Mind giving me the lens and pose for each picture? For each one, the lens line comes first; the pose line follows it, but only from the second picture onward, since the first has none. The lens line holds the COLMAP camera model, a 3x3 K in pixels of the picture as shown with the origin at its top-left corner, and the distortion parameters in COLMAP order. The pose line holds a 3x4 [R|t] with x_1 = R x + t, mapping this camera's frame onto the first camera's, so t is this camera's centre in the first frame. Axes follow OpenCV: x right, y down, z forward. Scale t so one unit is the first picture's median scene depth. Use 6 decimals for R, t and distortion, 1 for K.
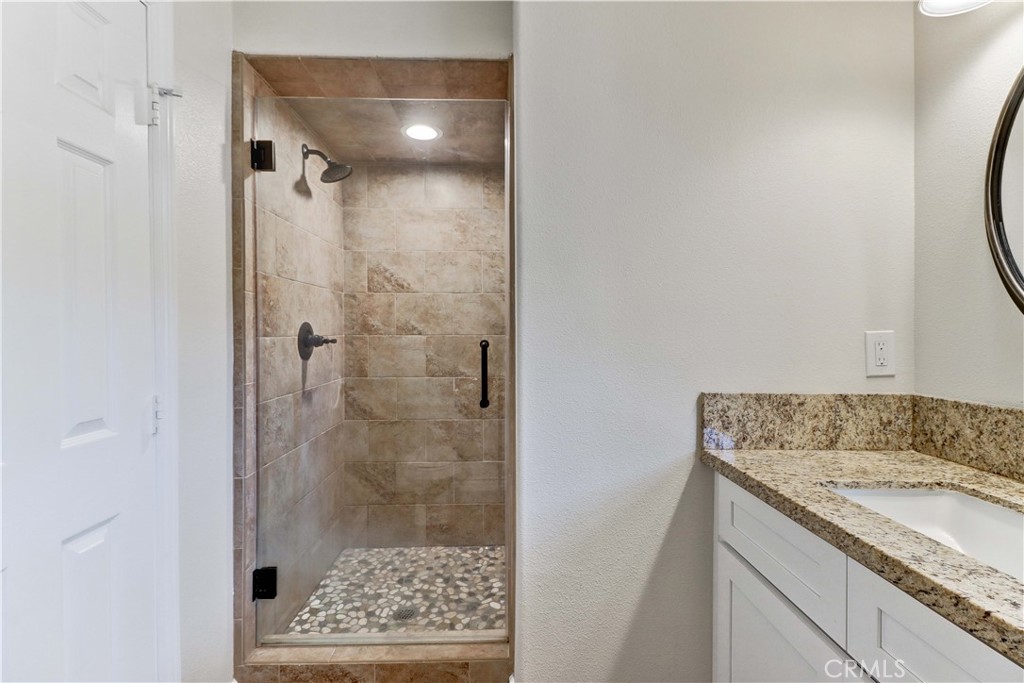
lens RADIAL K [[465.6, 0, 514.4], [0, 465.6, 332.8], [0, 0, 1]] dist [0.015957, -0.010775]
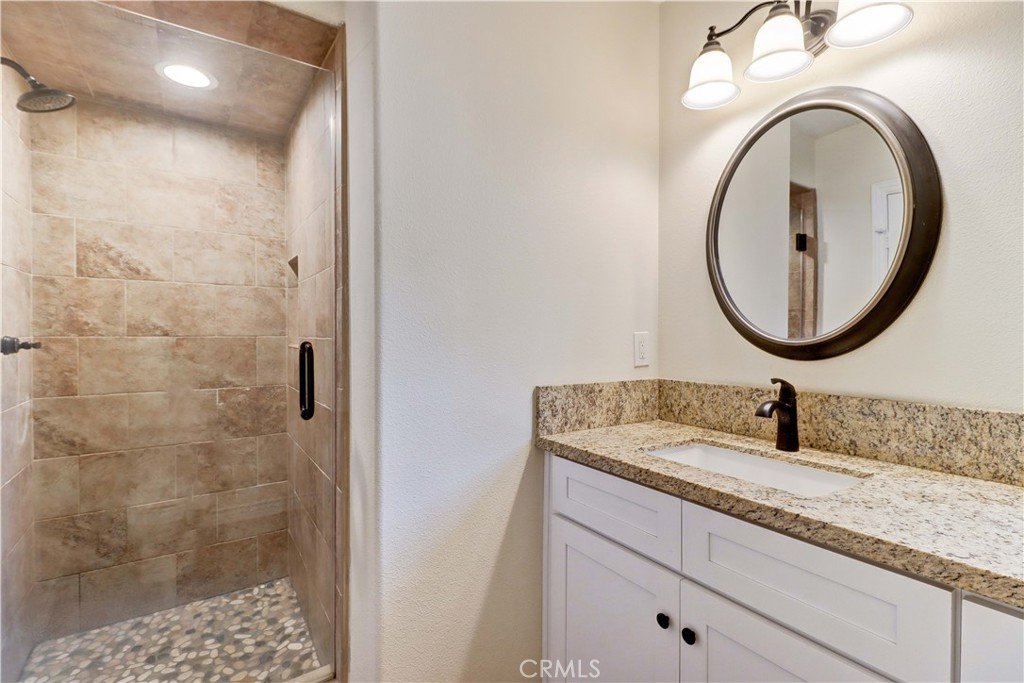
lens RADIAL K [[464.0, 0, 510.9], [0, 464.0, 336.5], [0, 0, 1]] dist [0.015939, -0.010712]
pose [[0.846593, -0.002309, 0.532235, -0.142160], [-0.000883, 0.999983, 0.005742, 0.000309], [-0.532240, -0.005331, 0.846577, 0.046523]]
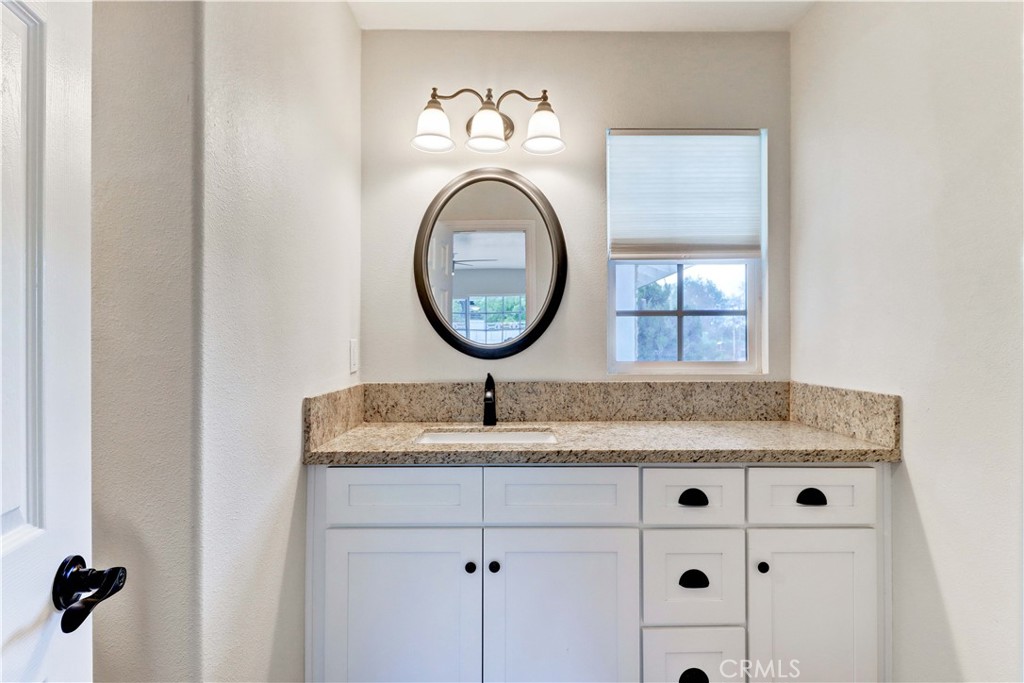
lens RADIAL K [[500.9, 0, 512.0], [0, 500.9, 341.5], [0, 0, 1]] dist [0.001077, -0.009260]
pose [[0.050801, -0.002494, 0.998706, -0.395410], [0.005495, 0.999982, 0.002217, 0.000701], [-0.998694, 0.005376, 0.050814, 0.274161]]
